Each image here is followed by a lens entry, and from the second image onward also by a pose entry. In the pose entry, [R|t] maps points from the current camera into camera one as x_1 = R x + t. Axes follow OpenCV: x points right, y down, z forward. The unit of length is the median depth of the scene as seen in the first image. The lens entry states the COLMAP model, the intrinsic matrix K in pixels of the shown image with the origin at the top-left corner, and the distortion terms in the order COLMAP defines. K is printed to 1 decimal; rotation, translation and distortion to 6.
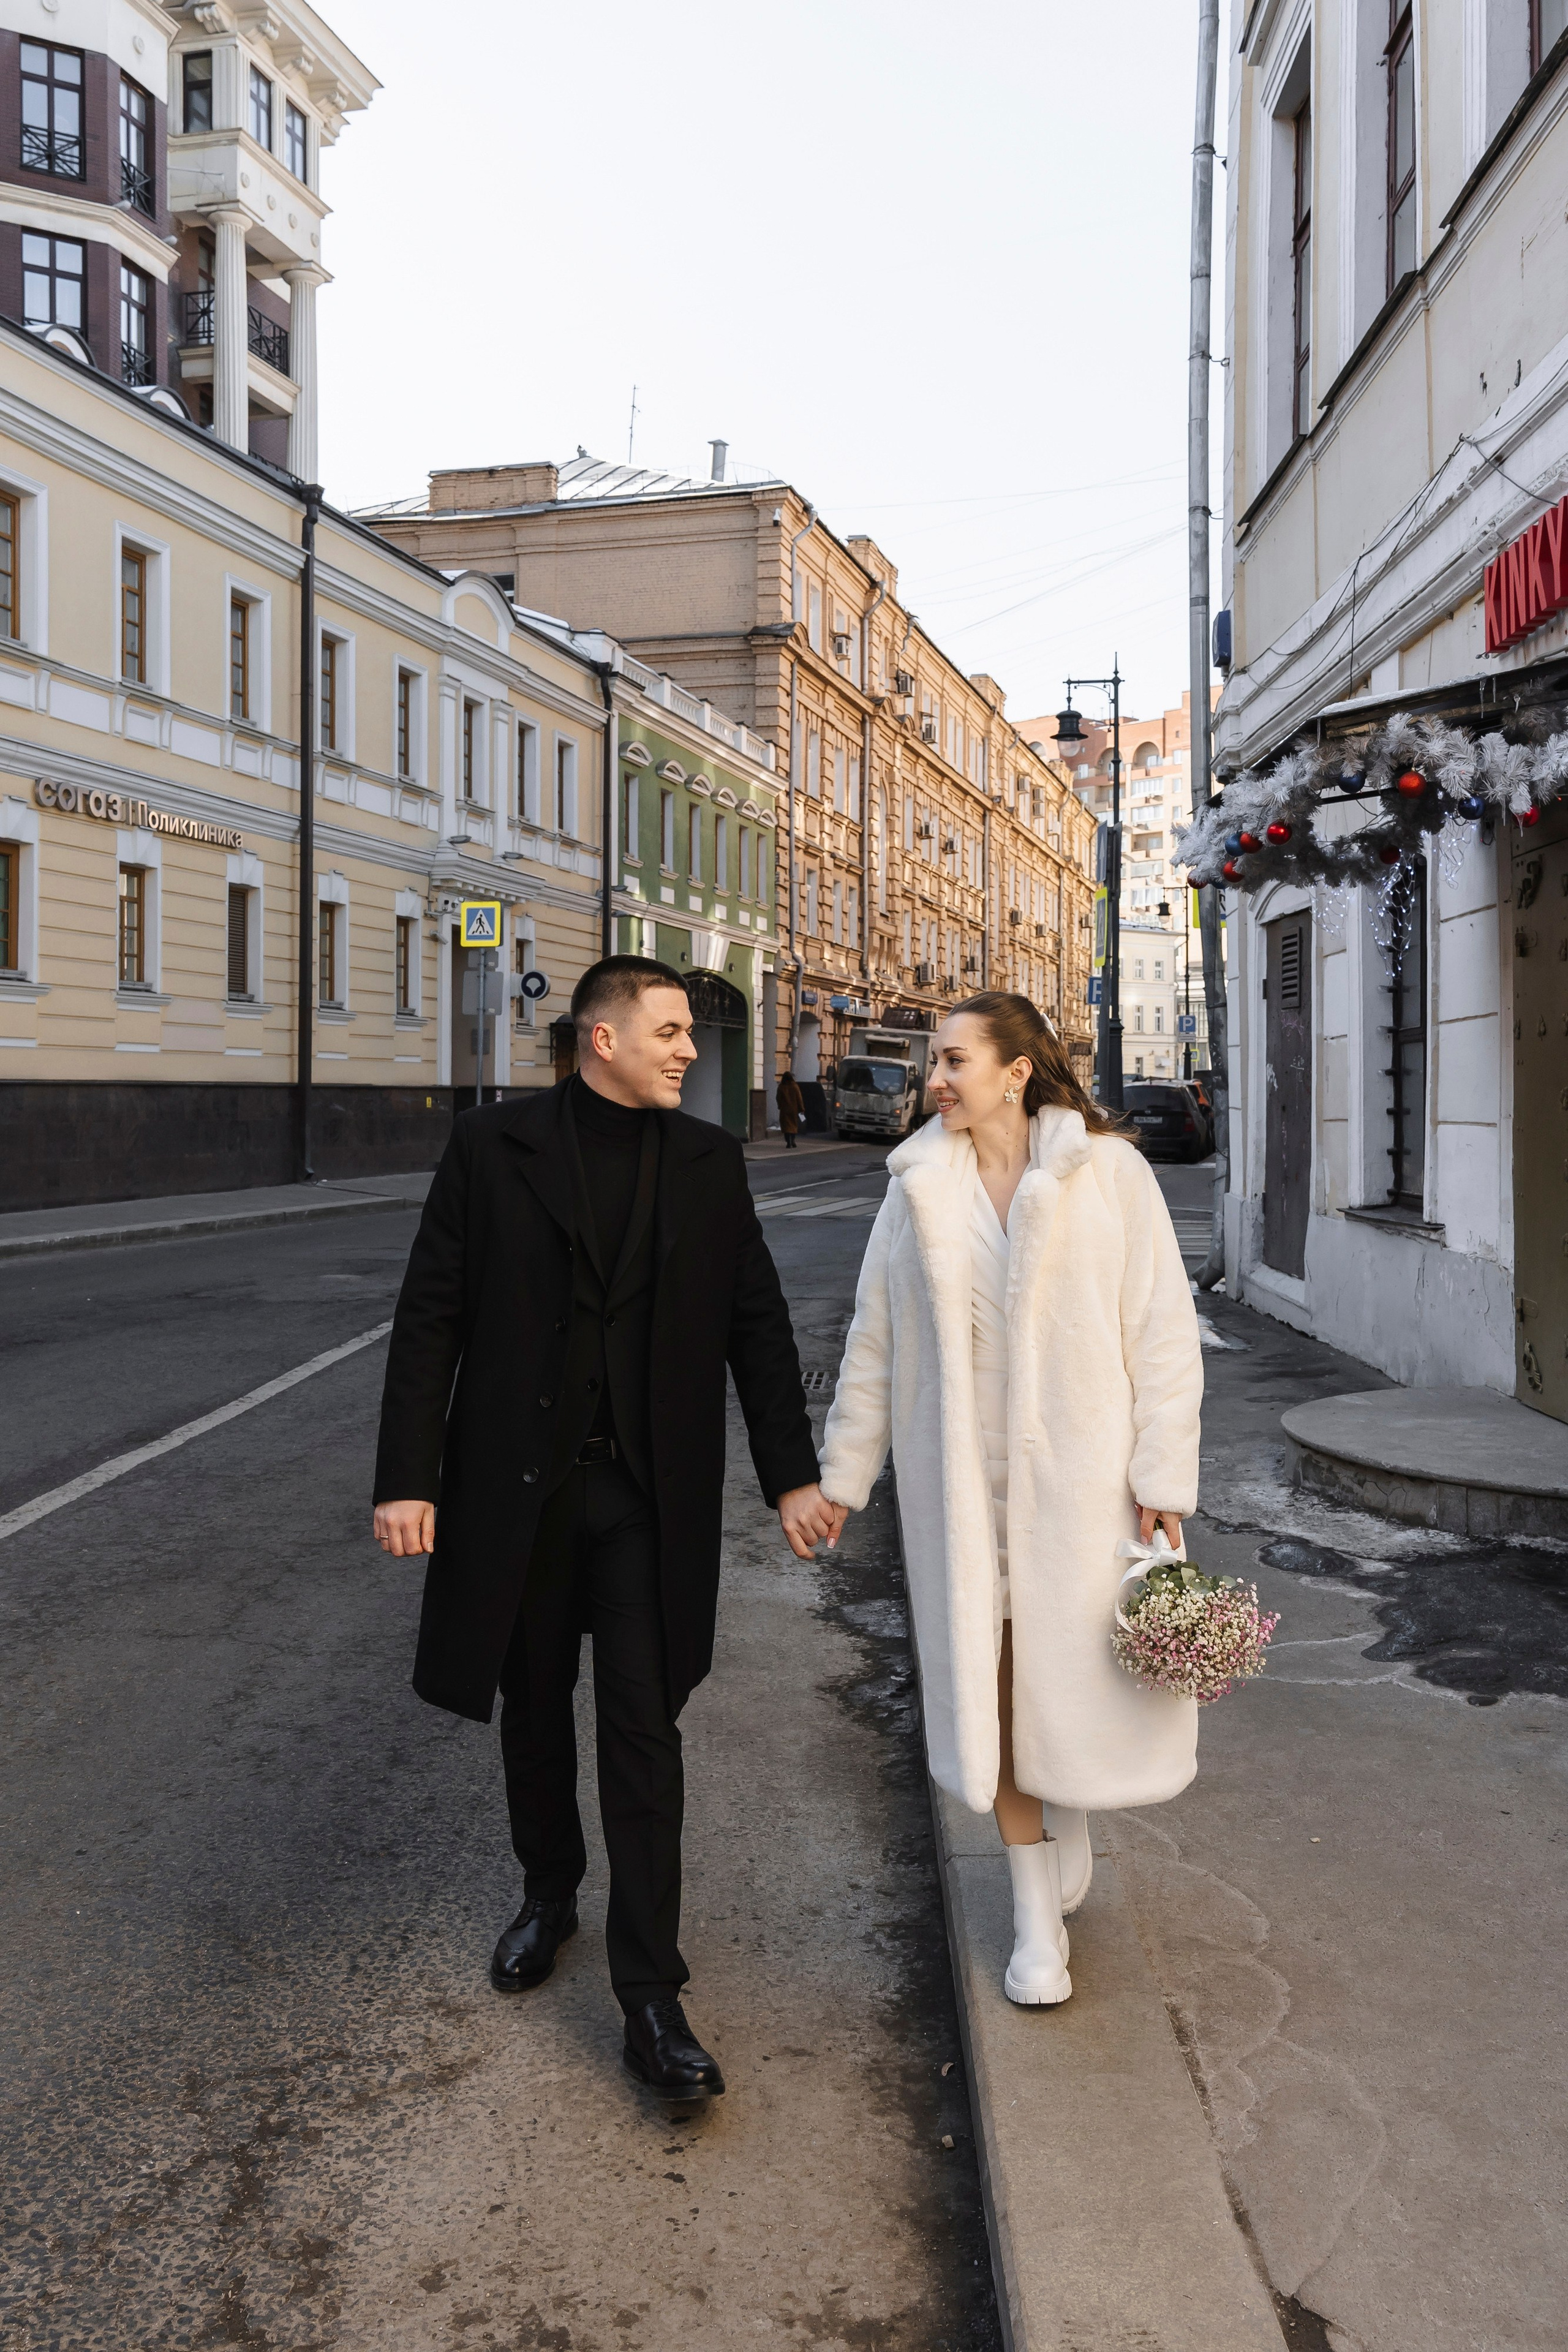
lens RADIAL K [[1888.9, 0, 742.1], [0, 1888.9, 1098.9], [0, 0, 1]] dist [0.066621, -0.001373]
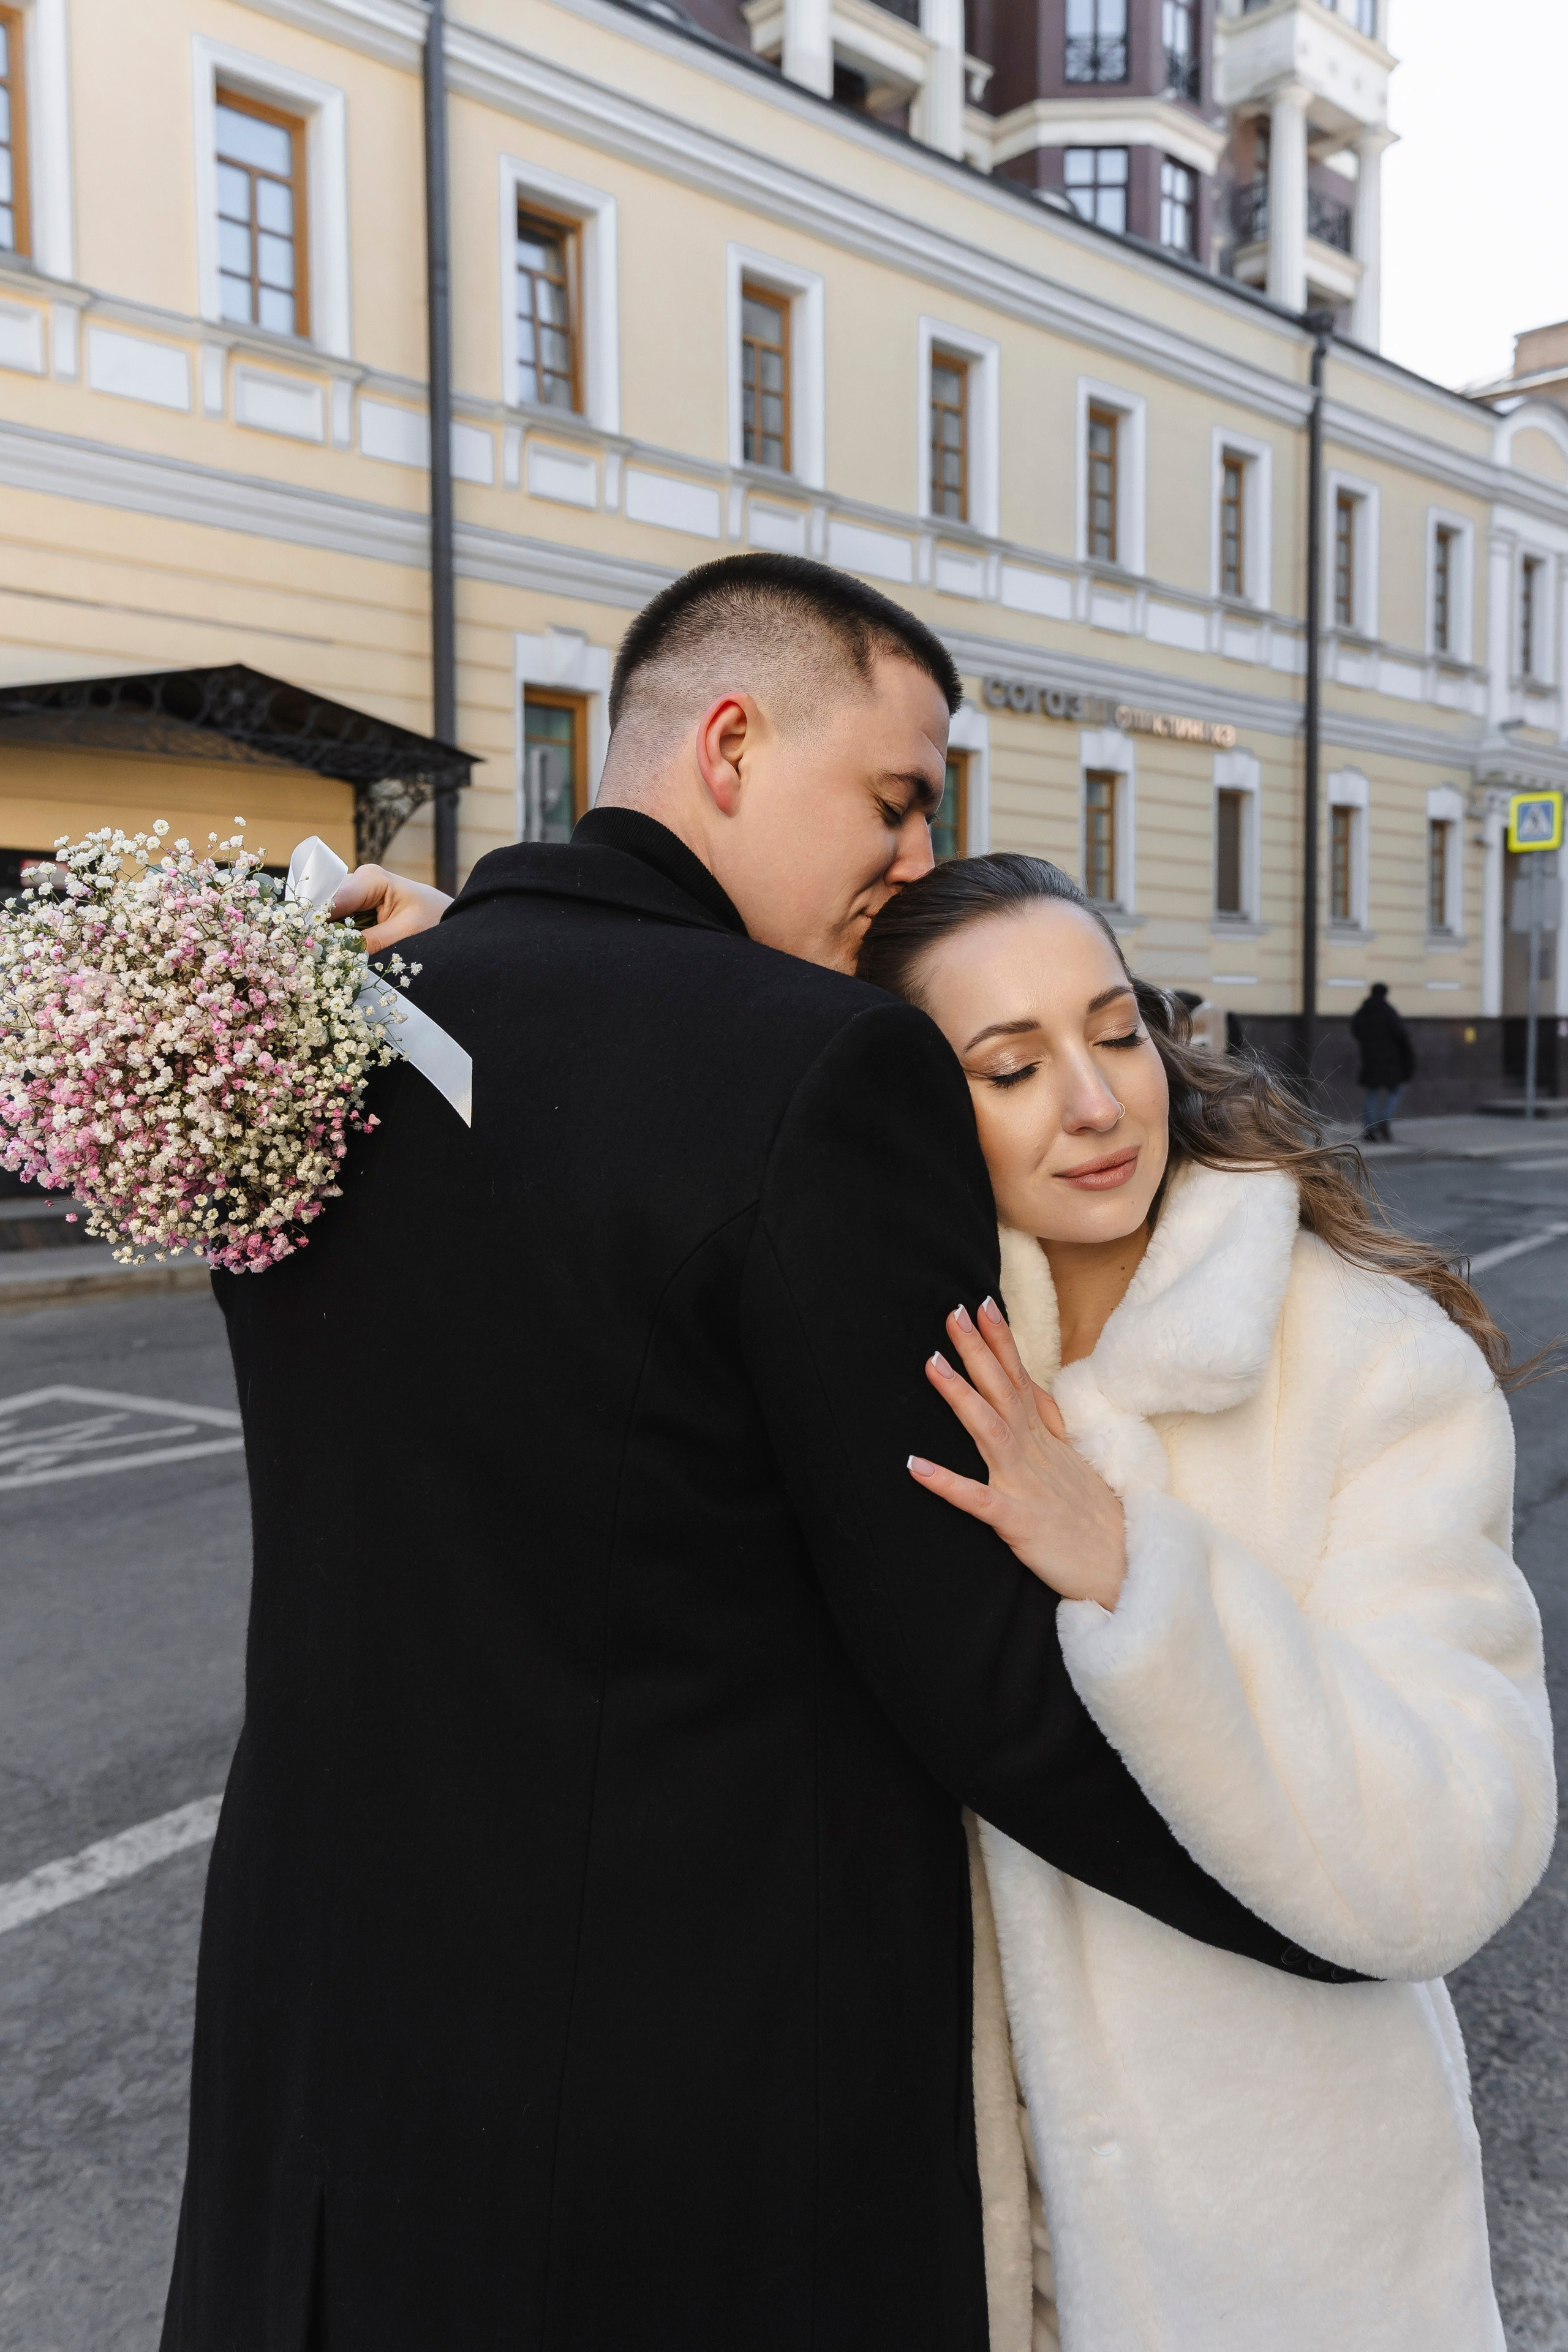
lens RADIAL K [[1845.2, 0, 838.2], [0, 1845.2, 1106.5], [0, 0, 1]] dist [0.040847, 0.005171]
pose [[0.868093, 0.011502, -0.496269, 0.003636], [0.007347, 0.999324, 0.036013, 0.001766], [0.496347, -0.034909, 0.867422, 0.126950]]
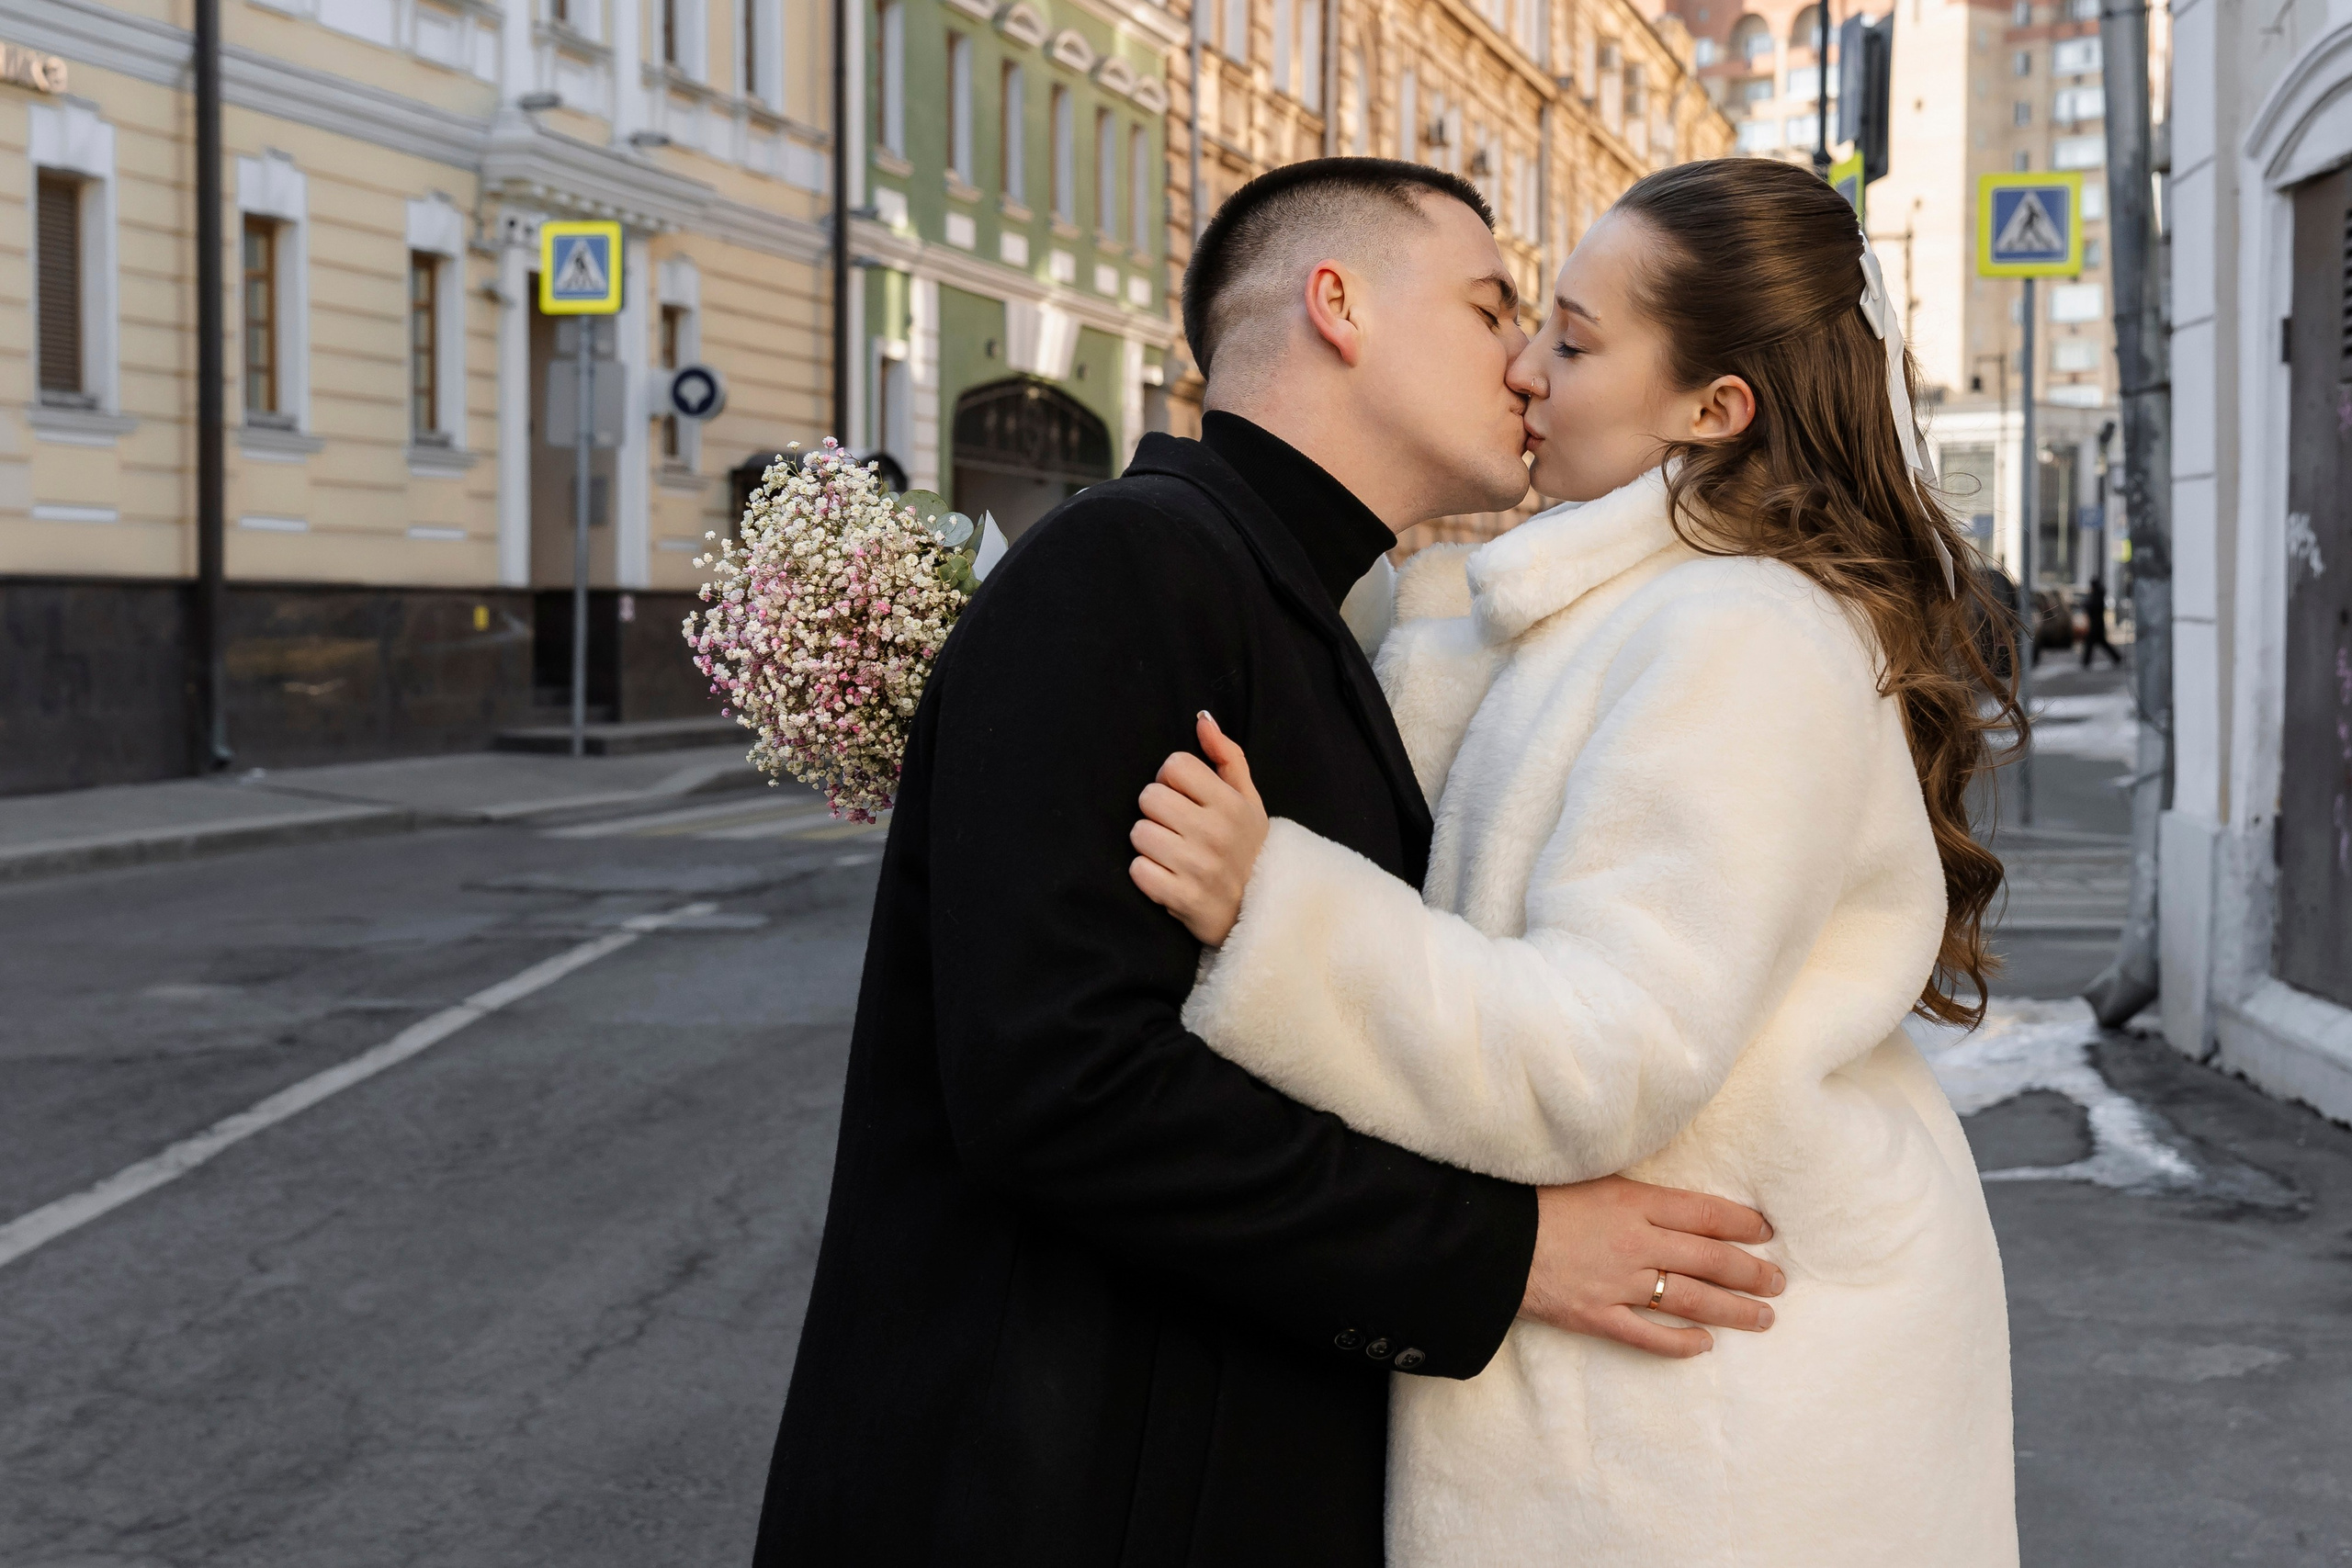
lens RADIAL K [[3317.0, 0, 1175.2], [0, 3317.0, 680.5], [0, 0, 1]] dist [0.138350, 0.003565]
pose [[0.999803, 0.000435, 0.019819, 0.003869], [-0.000797, 0.999833, 0.018261, 0.002080], [-0.019807, -0.018273, 0.999637, 0.096507]]
